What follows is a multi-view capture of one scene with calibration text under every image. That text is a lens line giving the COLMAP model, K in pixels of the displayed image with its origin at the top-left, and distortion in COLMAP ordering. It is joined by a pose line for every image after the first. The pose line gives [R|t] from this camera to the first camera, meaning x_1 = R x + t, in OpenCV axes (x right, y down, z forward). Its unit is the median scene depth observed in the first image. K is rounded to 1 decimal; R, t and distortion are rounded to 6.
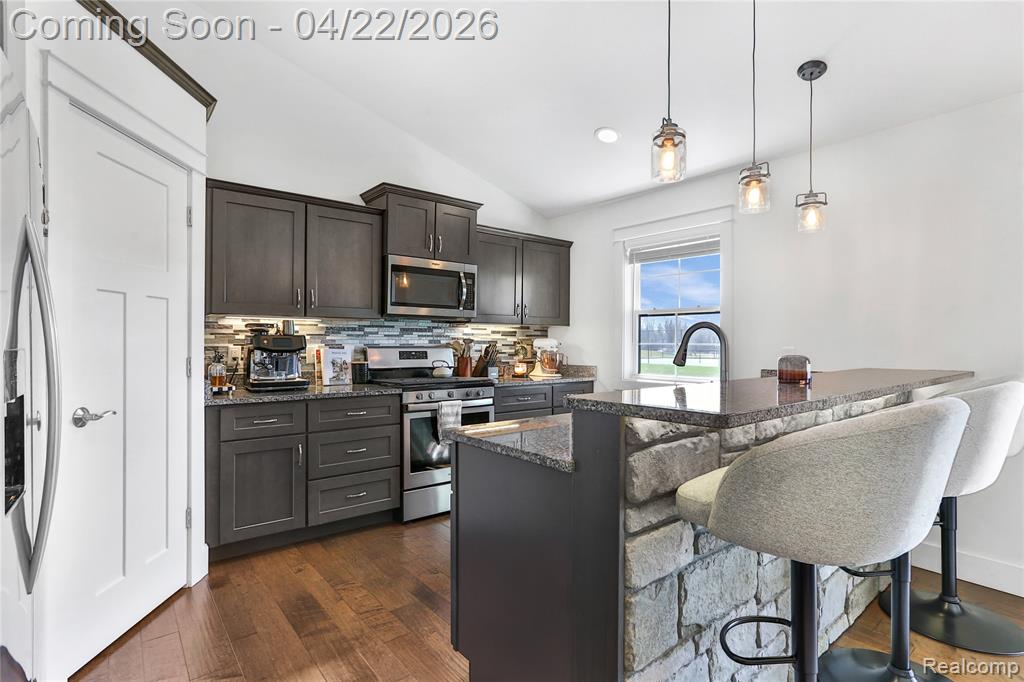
lens RADIAL K [[510.5, 0, 512.6], [0, 510.5, 344.0], [0, 0, 1]] dist [-0.018762, 0.005954]
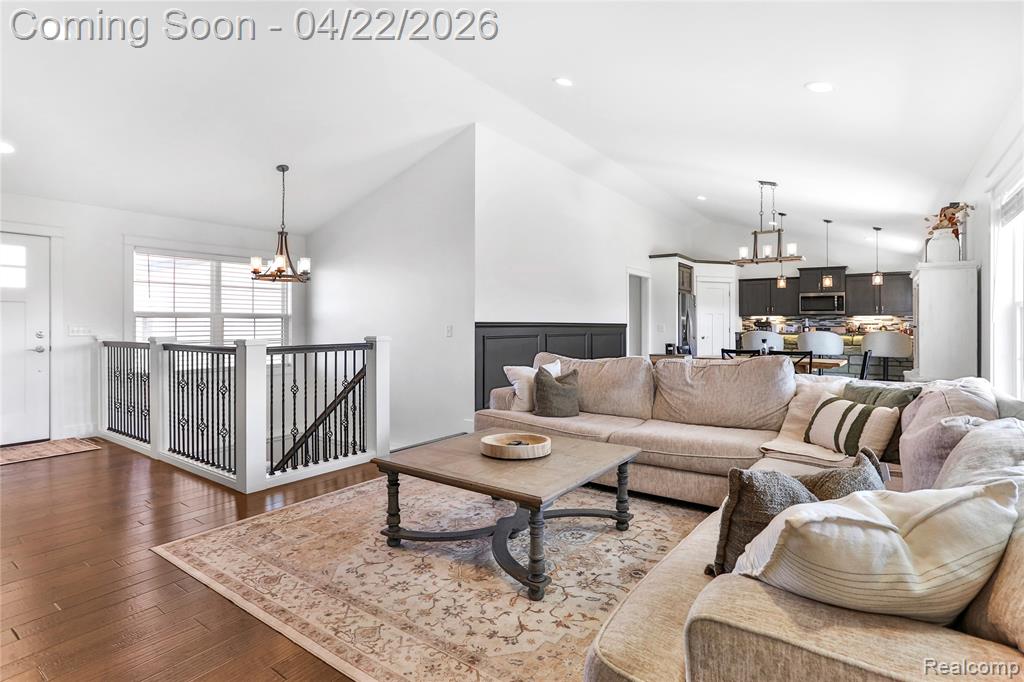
lens RADIAL K [[510.5, 0, 516.8], [0, 510.5, 322.9], [0, 0, 1]] dist [-0.018762, 0.005954]
pose [[0.279754, -0.007033, -0.960046, 1.985463], [-0.005658, 0.999944, -0.008974, 0.023821], [0.960055, 0.007943, 0.279699, -1.272687]]
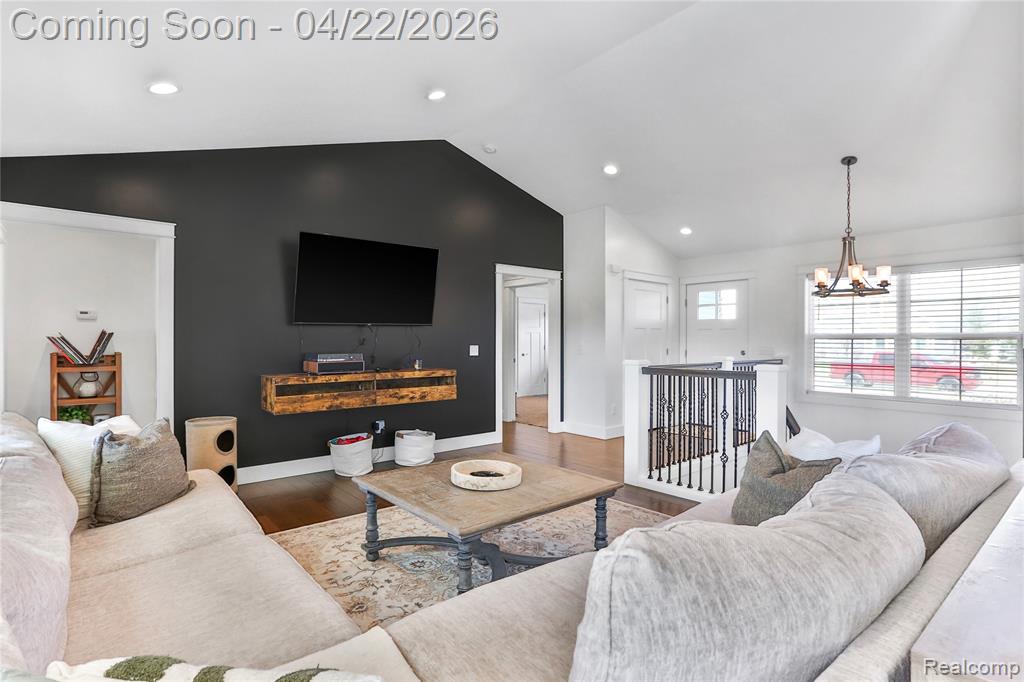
lens RADIAL K [[510.5, 0, 510.1], [0, 510.5, 341.0], [0, 0, 1]] dist [-0.018762, 0.005954]
pose [[-0.999590, -0.005045, -0.028199, 1.235462], [-0.005237, 0.999964, 0.006742, -0.002083], [0.028164, 0.006887, -0.999580, -0.302708]]
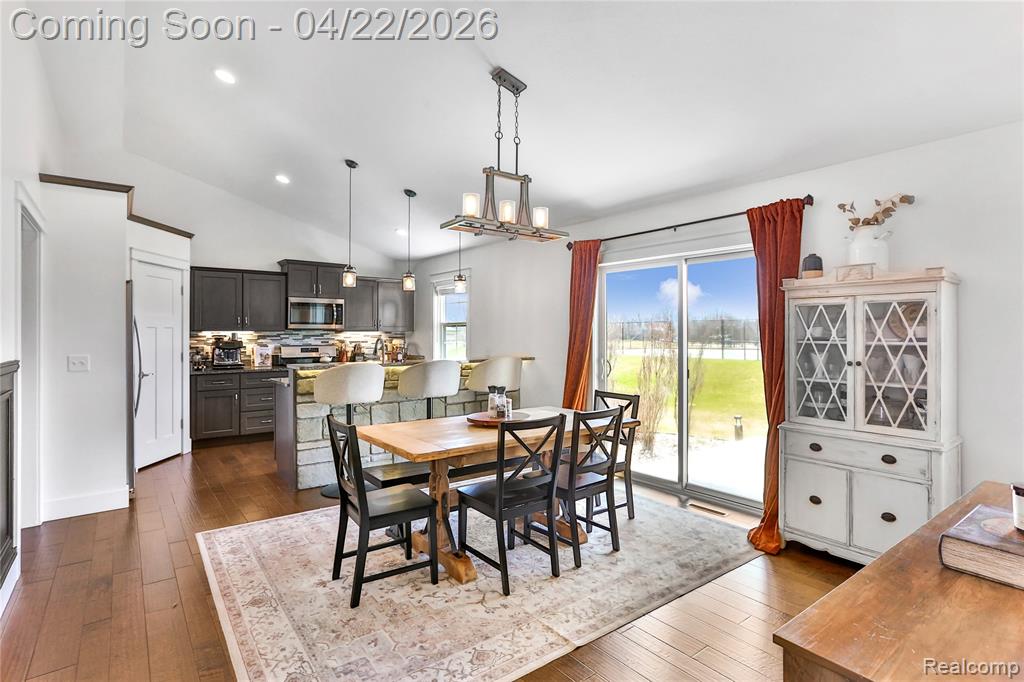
lens RADIAL K [[510.5, 0, 505.8], [0, 510.5, 332.5], [0, 0, 1]] dist [-0.018762, 0.005954]
pose [[0.999746, -0.005025, -0.021971, 0.591118], [0.004905, 0.999973, -0.005481, -0.029961], [0.021998, 0.005372, 0.999744, -0.849889]]
